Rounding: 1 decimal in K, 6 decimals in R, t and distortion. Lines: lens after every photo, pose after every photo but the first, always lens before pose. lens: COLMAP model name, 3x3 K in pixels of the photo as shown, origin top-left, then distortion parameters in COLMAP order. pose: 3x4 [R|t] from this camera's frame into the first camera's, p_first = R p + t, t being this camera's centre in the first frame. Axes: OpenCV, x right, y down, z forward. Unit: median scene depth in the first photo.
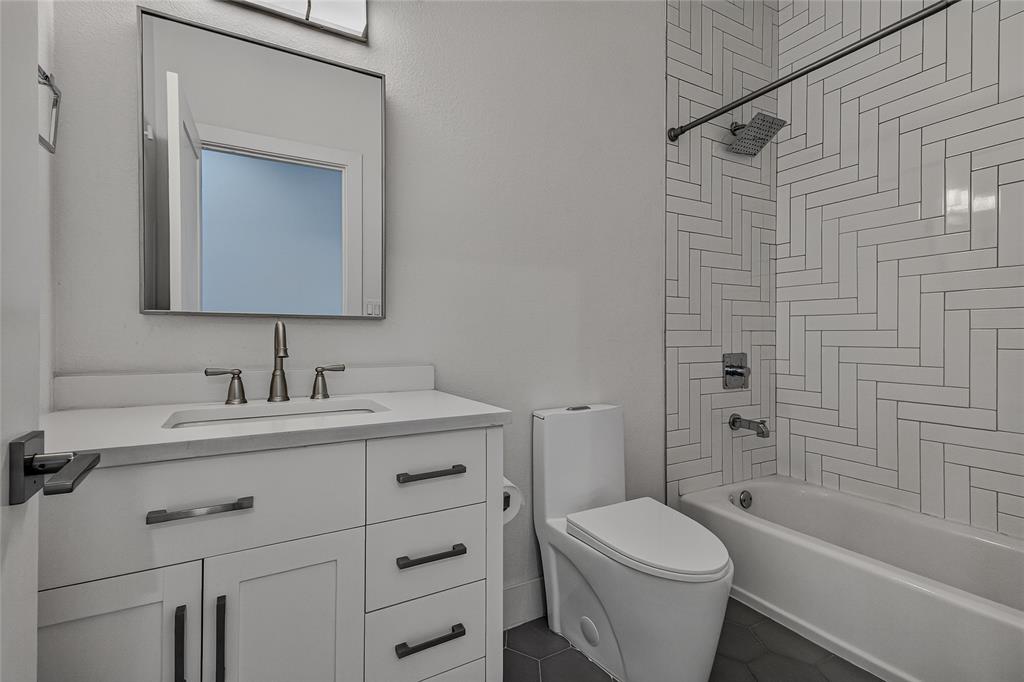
lens RADIAL K [[472.3, 0, 508.1], [0, 472.3, 349.9], [0, 0, 1]] dist [0.010891, -0.001779]
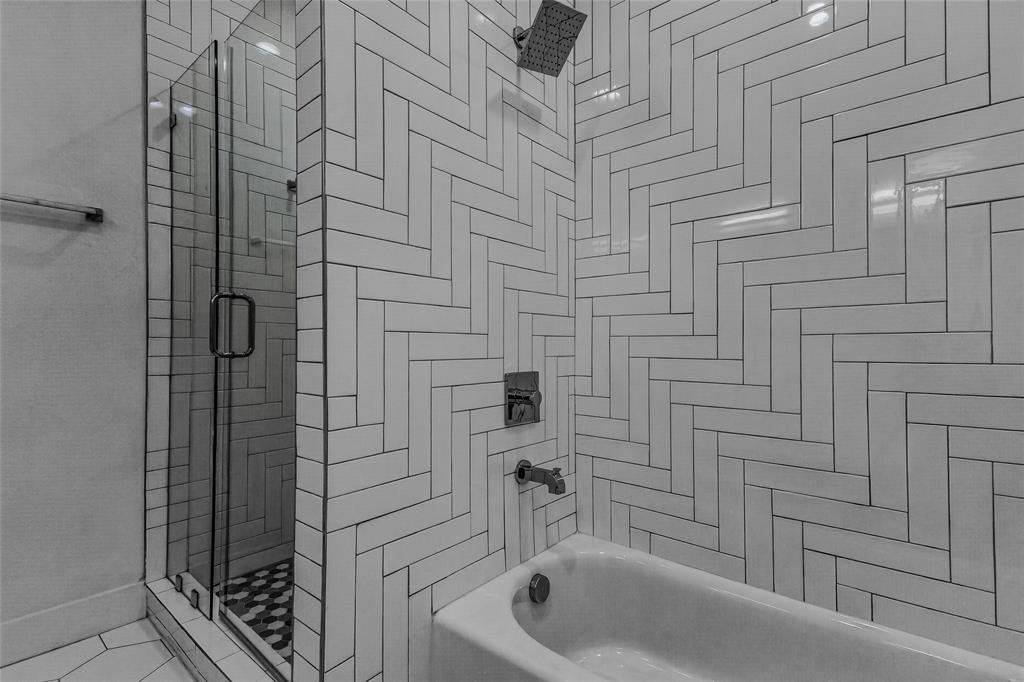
lens RADIAL K [[472.3, 0, 513.1], [0, 472.3, 338.2], [0, 0, 1]] dist [0.010891, -0.001779]
pose [[0.929828, 0.011455, 0.367817, 0.224274], [-0.000444, 0.999550, -0.030008, -0.016178], [-0.367995, 0.027739, 0.929414, 0.388816]]
